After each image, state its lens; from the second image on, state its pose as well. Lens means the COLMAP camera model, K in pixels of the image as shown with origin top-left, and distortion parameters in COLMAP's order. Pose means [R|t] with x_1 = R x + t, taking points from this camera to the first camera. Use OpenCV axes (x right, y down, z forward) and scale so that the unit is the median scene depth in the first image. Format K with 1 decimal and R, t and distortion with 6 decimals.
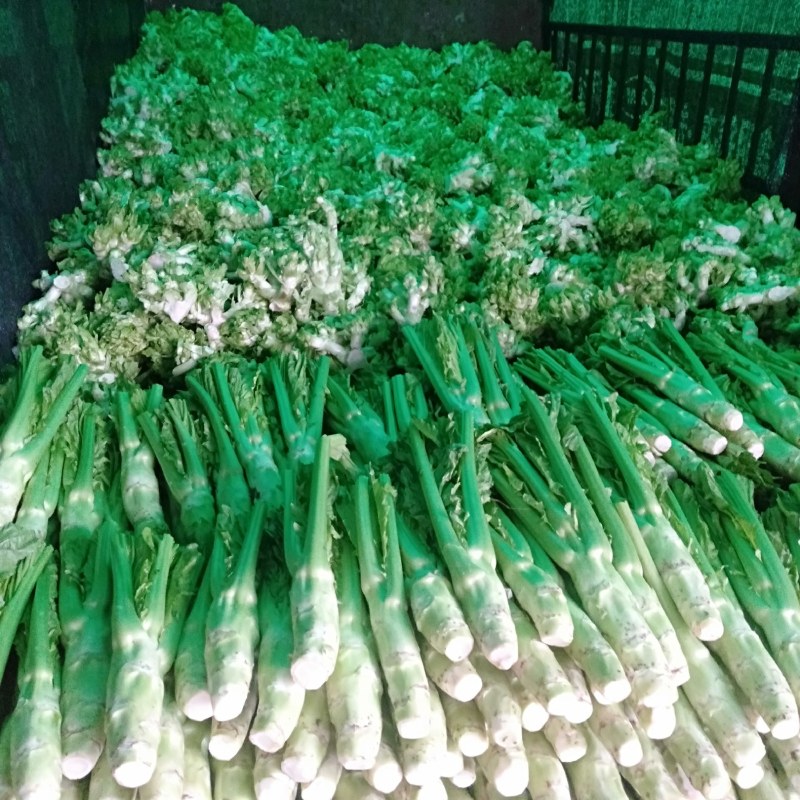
lens RADIAL K [[860.5, 0, 400.0], [0, 860.5, 400.0], [0, 0, 1]] dist [0.137970, -0.208158]
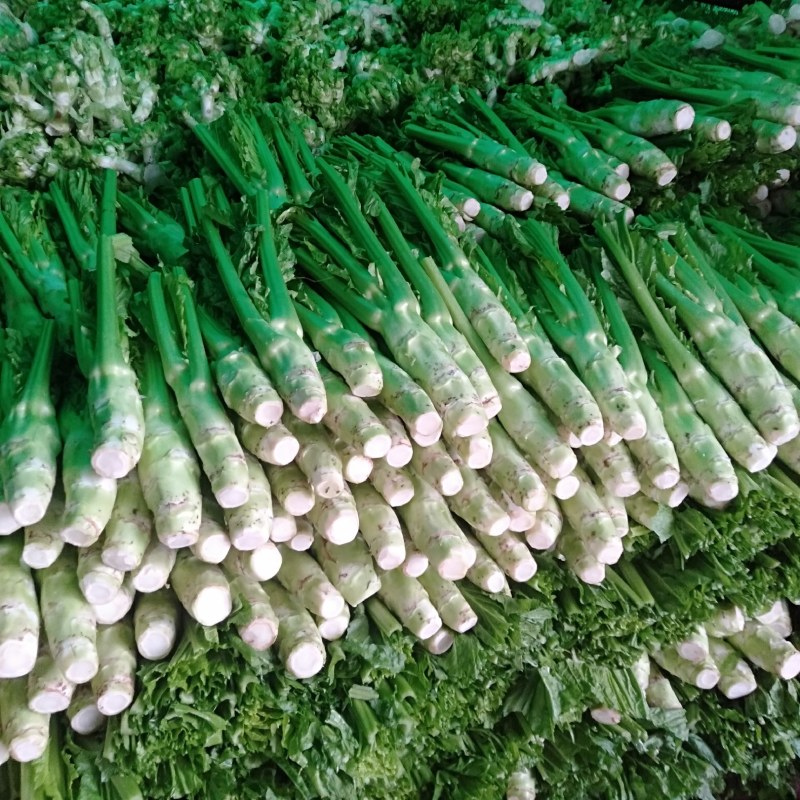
lens RADIAL K [[860.5, 0, 400.0], [0, 860.5, 400.0], [0, 0, 1]] dist [0.137970, -0.208158]
pose [[0.977471, -0.166534, 0.129681, 0.066638], [0.143559, 0.974944, 0.169929, 0.095823], [-0.154731, -0.147483, 0.976886, 0.023705]]
